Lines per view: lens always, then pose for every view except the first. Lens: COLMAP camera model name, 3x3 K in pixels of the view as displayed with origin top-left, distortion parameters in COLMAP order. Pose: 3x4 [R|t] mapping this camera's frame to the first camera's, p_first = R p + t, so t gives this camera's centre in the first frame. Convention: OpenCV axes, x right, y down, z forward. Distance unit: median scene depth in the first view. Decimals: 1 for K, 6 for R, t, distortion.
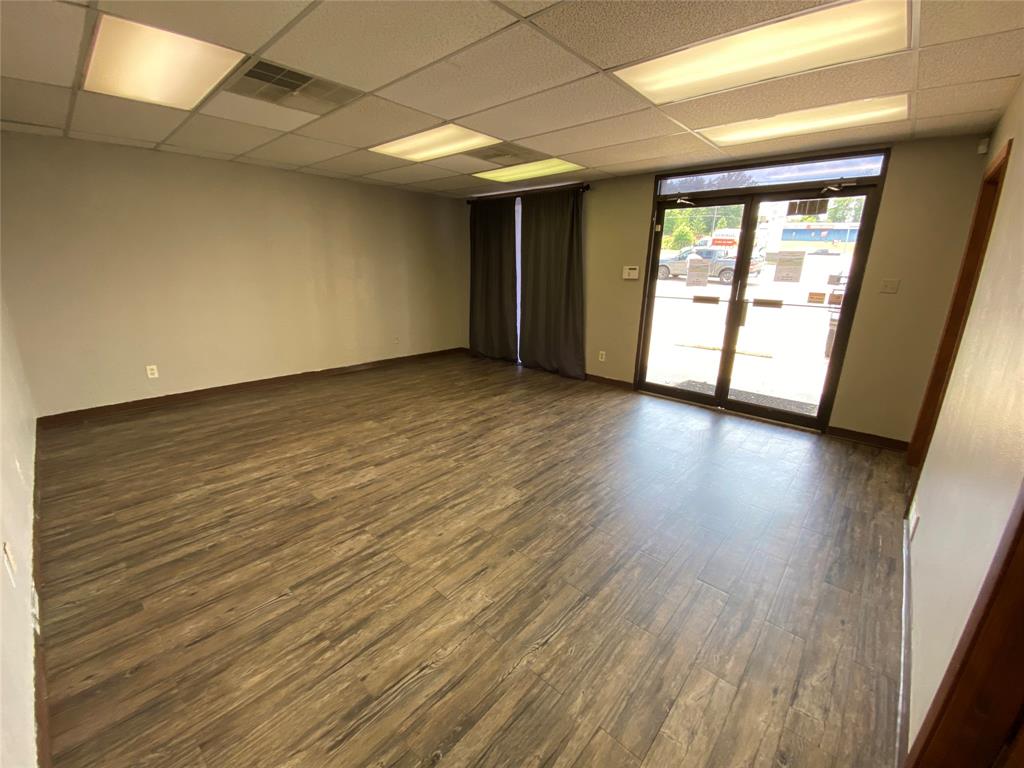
lens RADIAL K [[416.8, 0, 509.2], [0, 416.8, 377.8], [0, 0, 1]] dist [-0.000071, -0.000659]
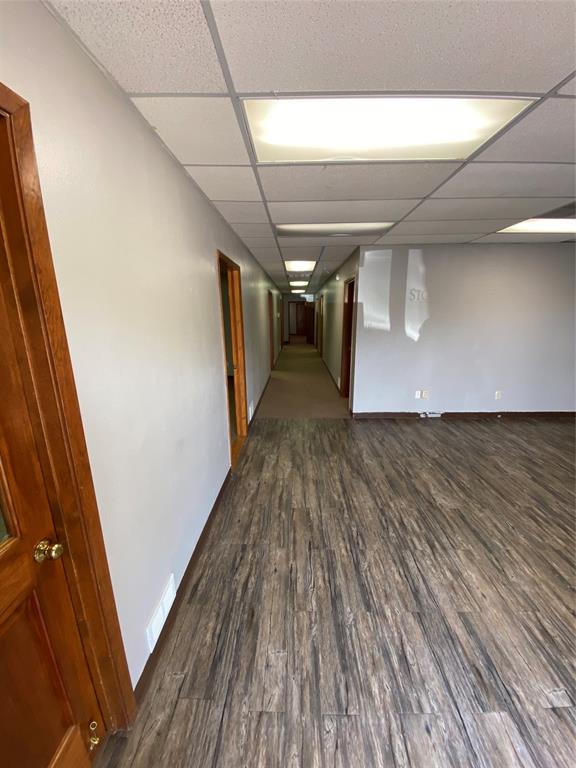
lens RADIAL K [[312.6, 0, 292.4], [0, 312.6, 386.2], [0, 0, 1]] dist [-0.000071, -0.000659]
pose [[-0.752081, 0.144210, -0.643100, 0.954599], [-0.173201, 0.898225, 0.403973, -0.358614], [0.635905, 0.415206, -0.650560, 1.206331]]
